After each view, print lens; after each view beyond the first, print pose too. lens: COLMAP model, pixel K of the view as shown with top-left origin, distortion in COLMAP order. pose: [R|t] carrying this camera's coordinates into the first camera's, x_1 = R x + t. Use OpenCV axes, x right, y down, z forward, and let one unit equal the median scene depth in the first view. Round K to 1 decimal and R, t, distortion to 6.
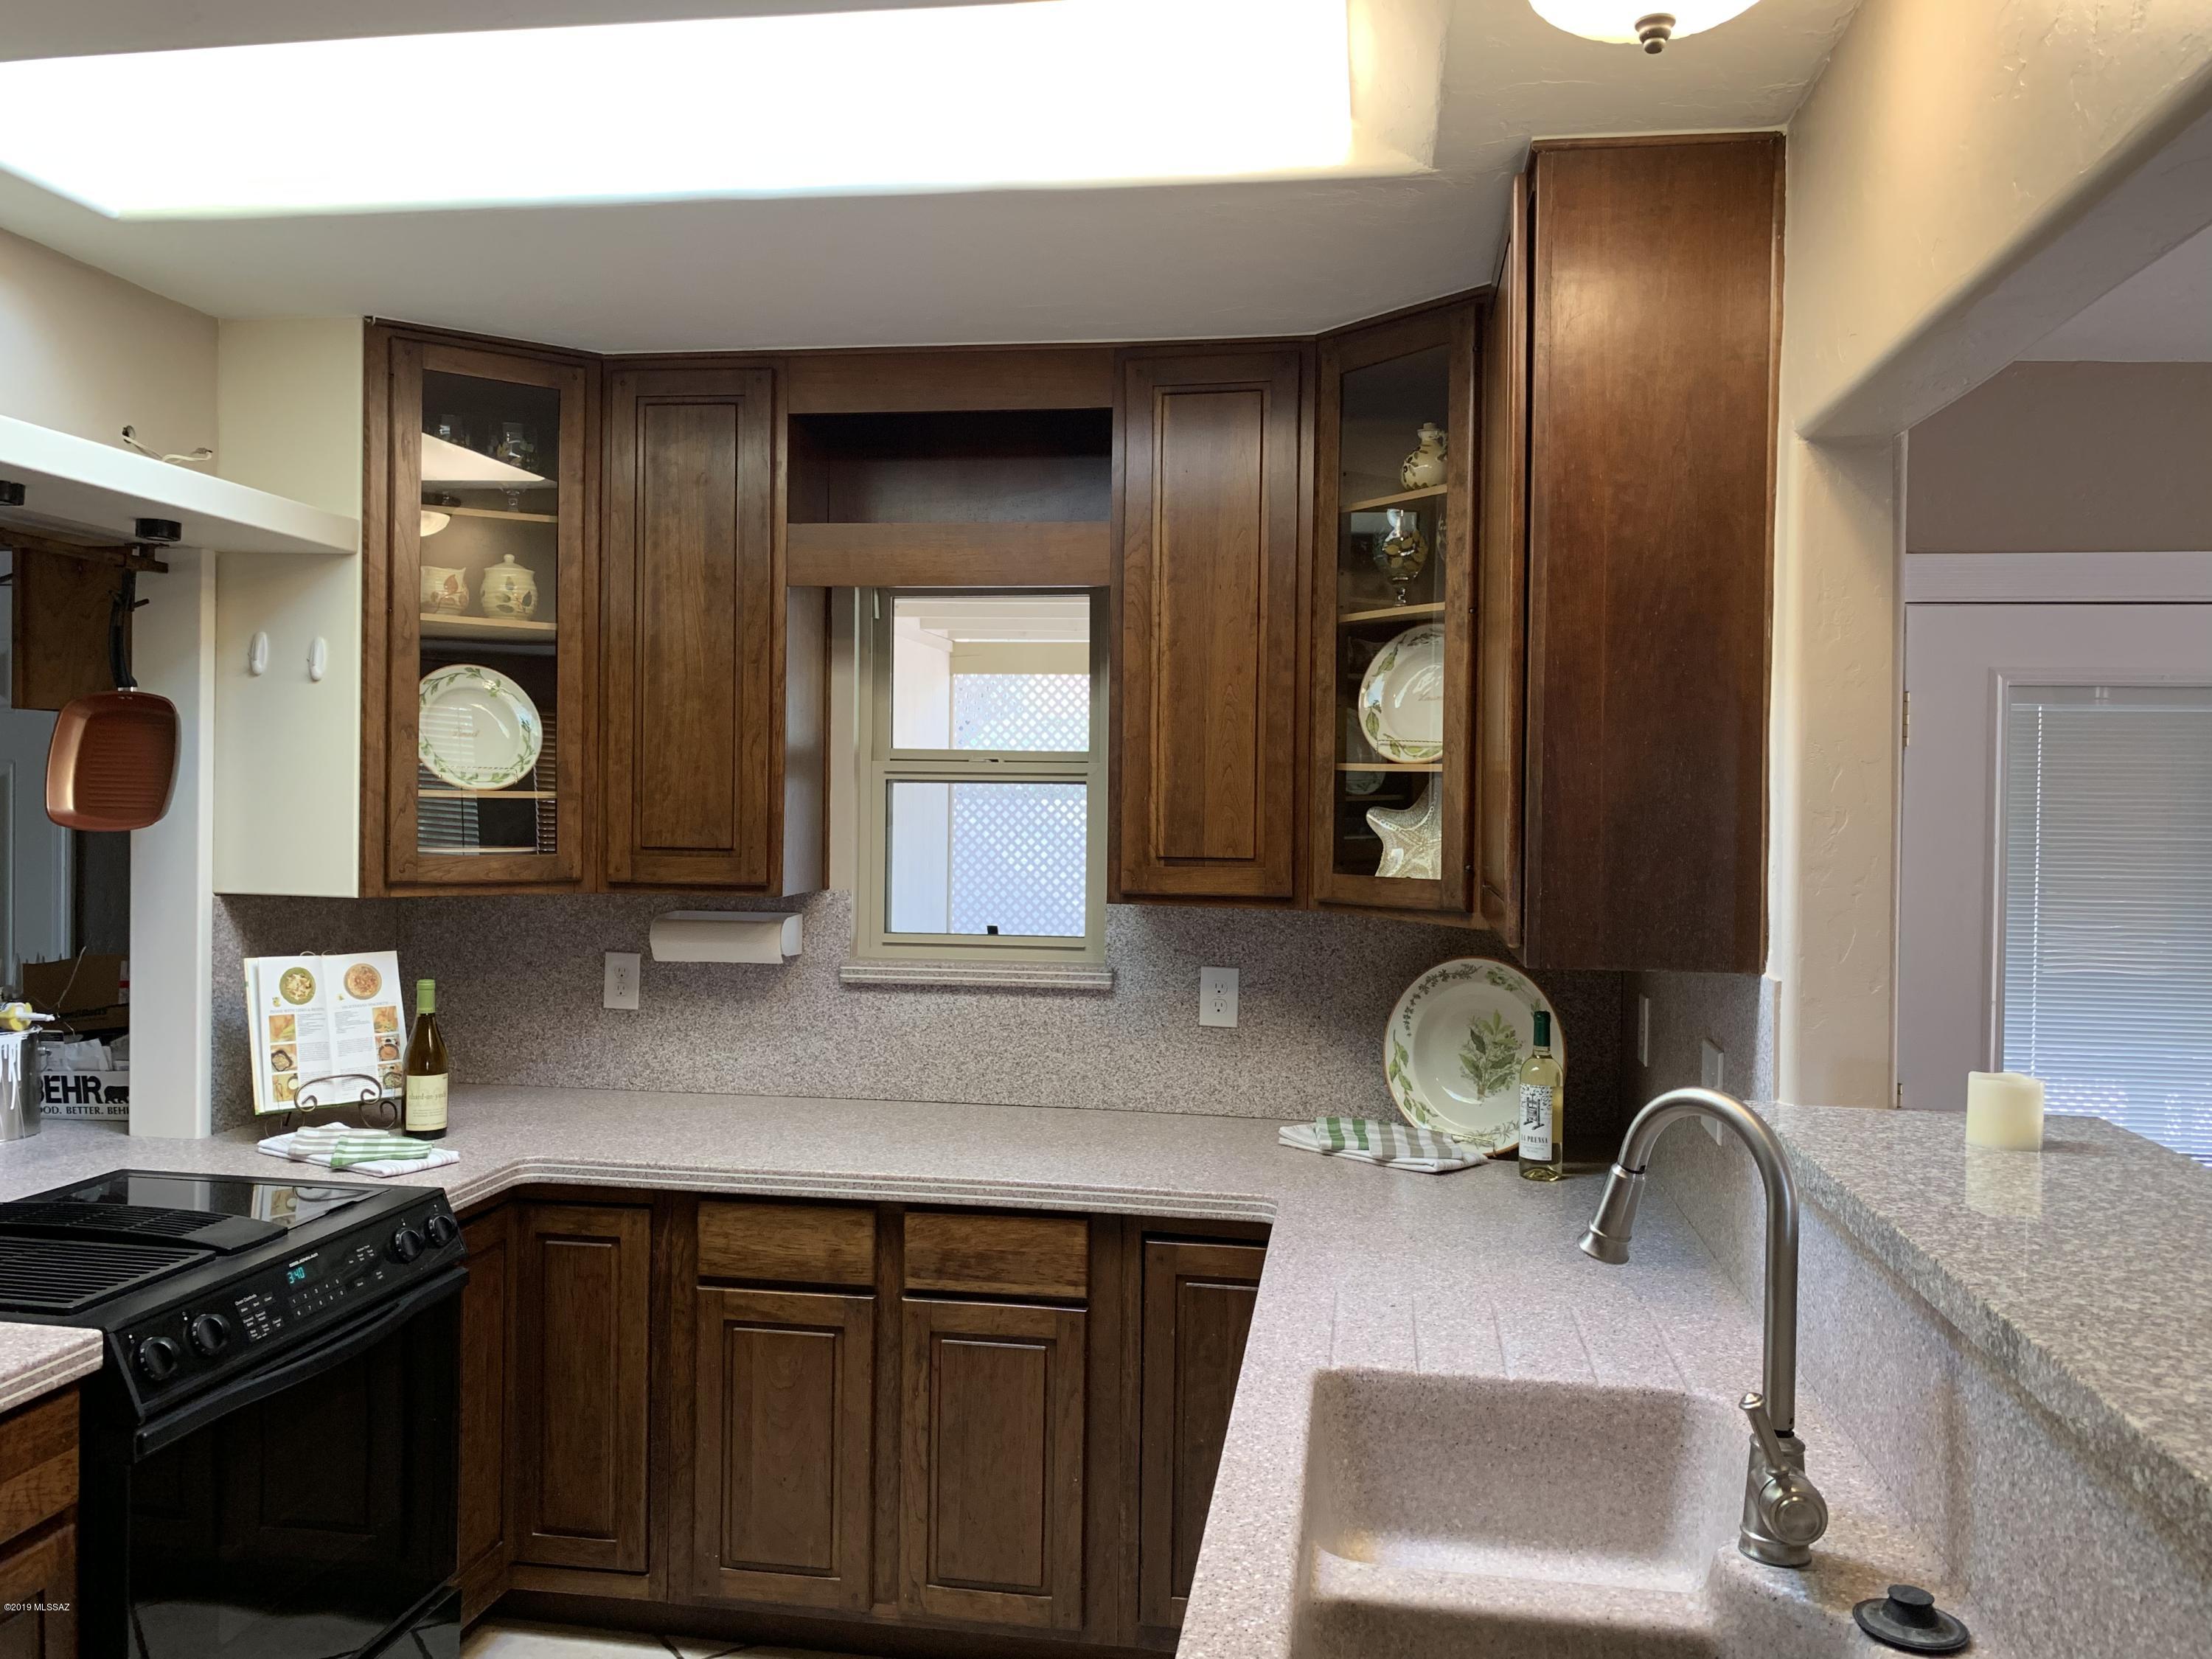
lens RADIAL K [[1688.0, 0, 1102.9], [0, 1688.0, 822.1], [0, 0, 1]] dist [0.005737, 0.000110]
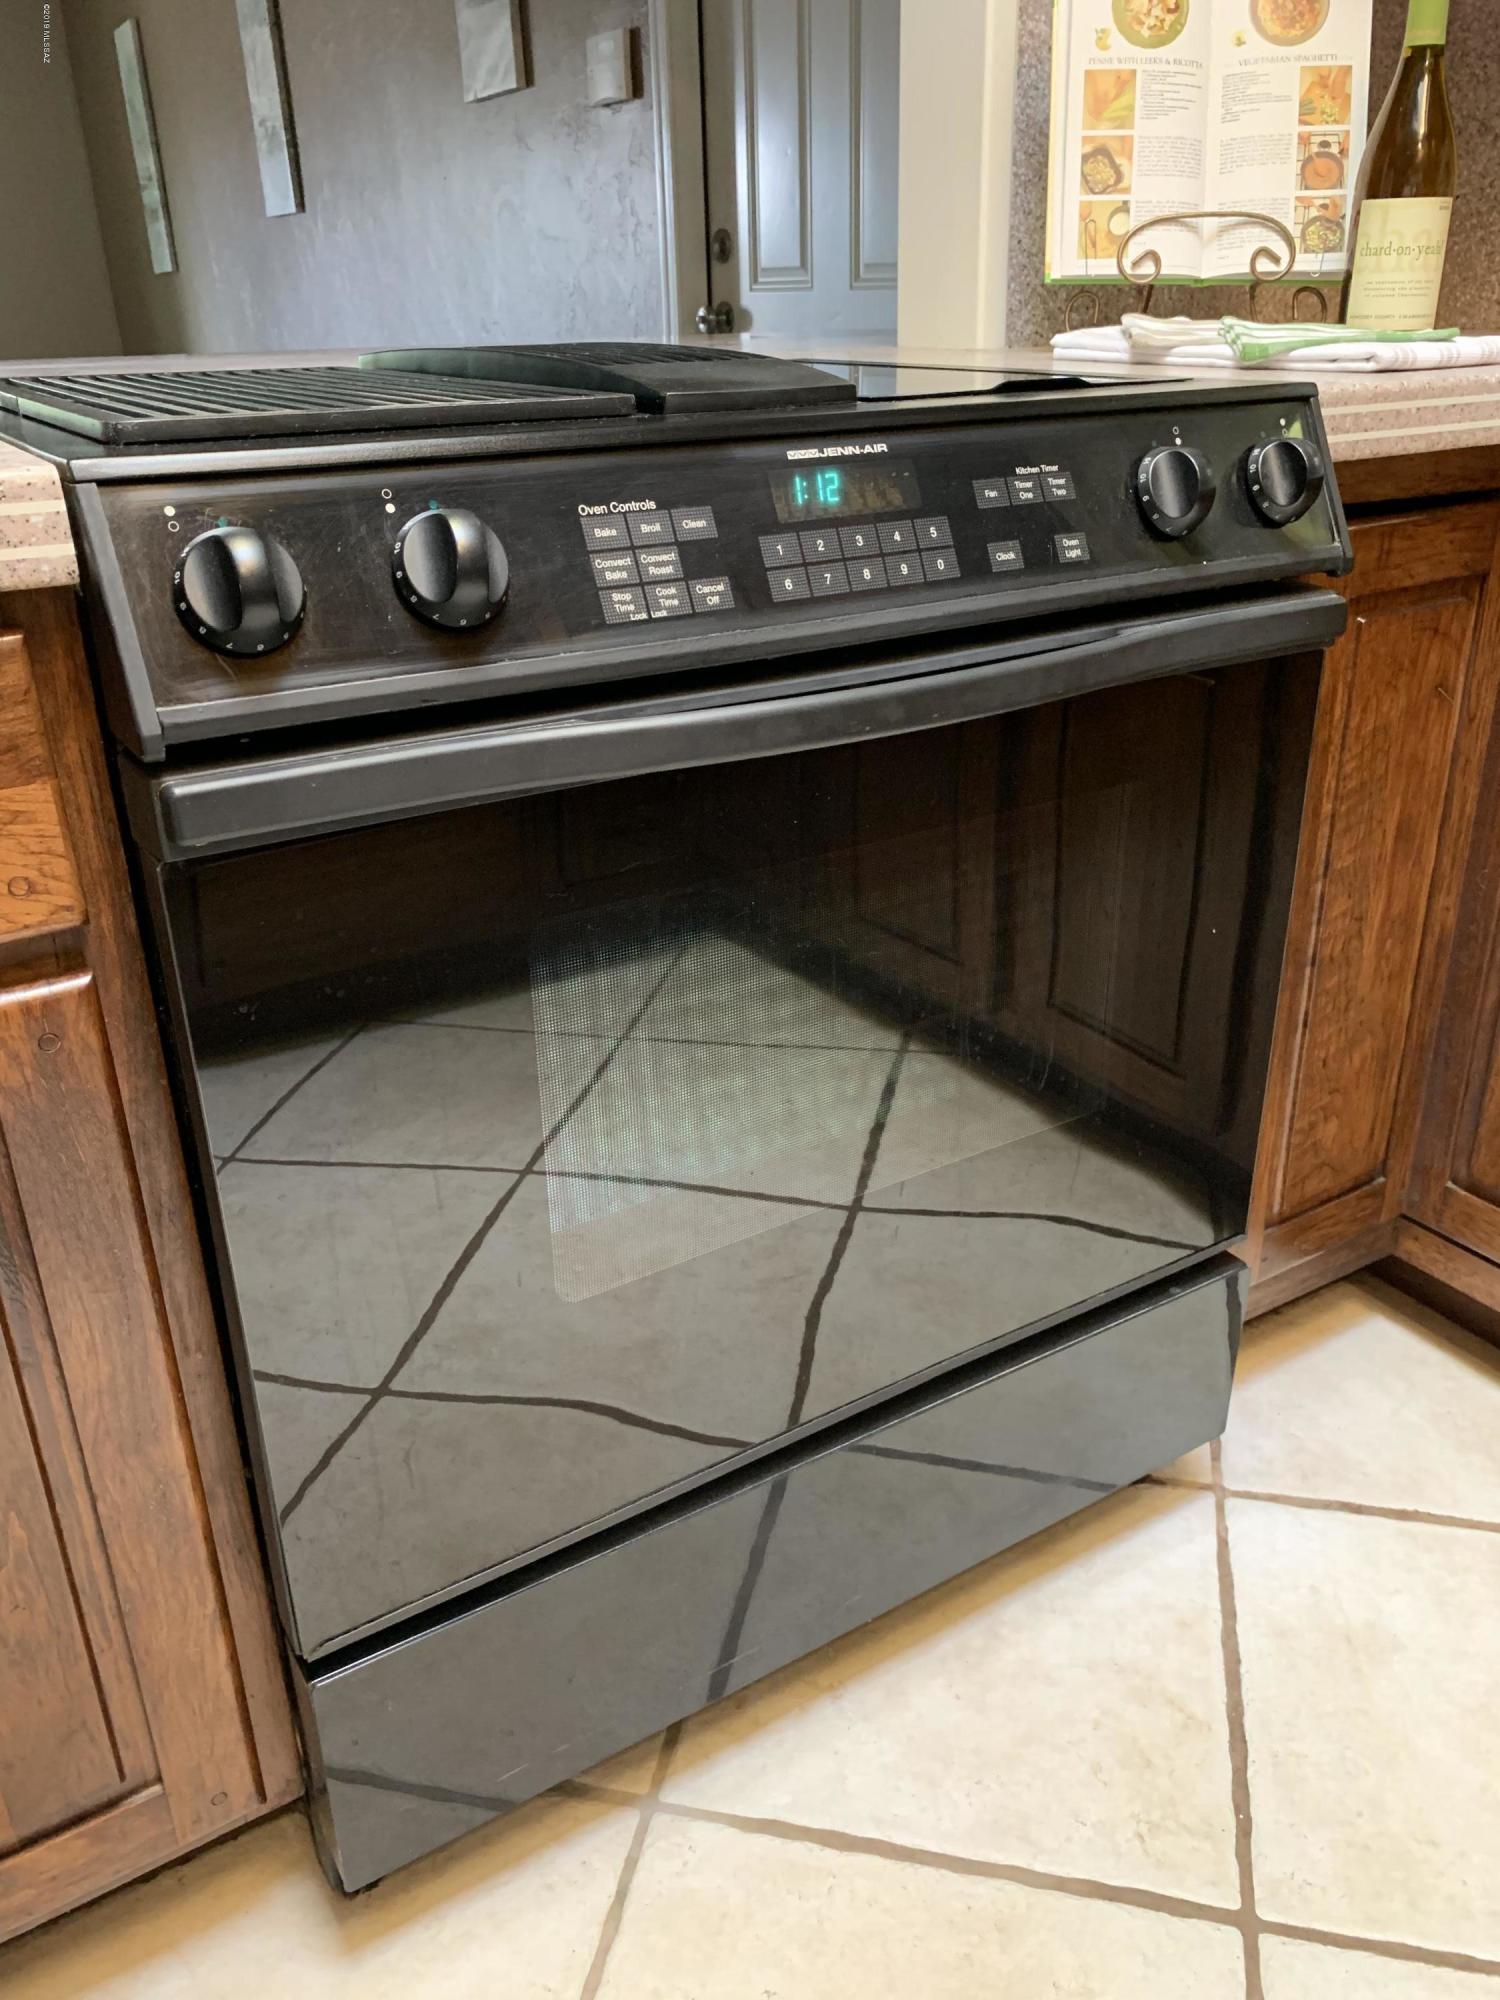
lens RADIAL K [[1526.3, 0, 746.8], [0, 1526.3, 987.4], [0, 0, 1]] dist [0.005737, 0.000110]
pose [[0.649900, 0.280213, -0.706478, -0.166459], [0.027109, 0.920413, 0.390005, 0.182821], [0.759536, -0.272616, 0.590580, 0.584445]]
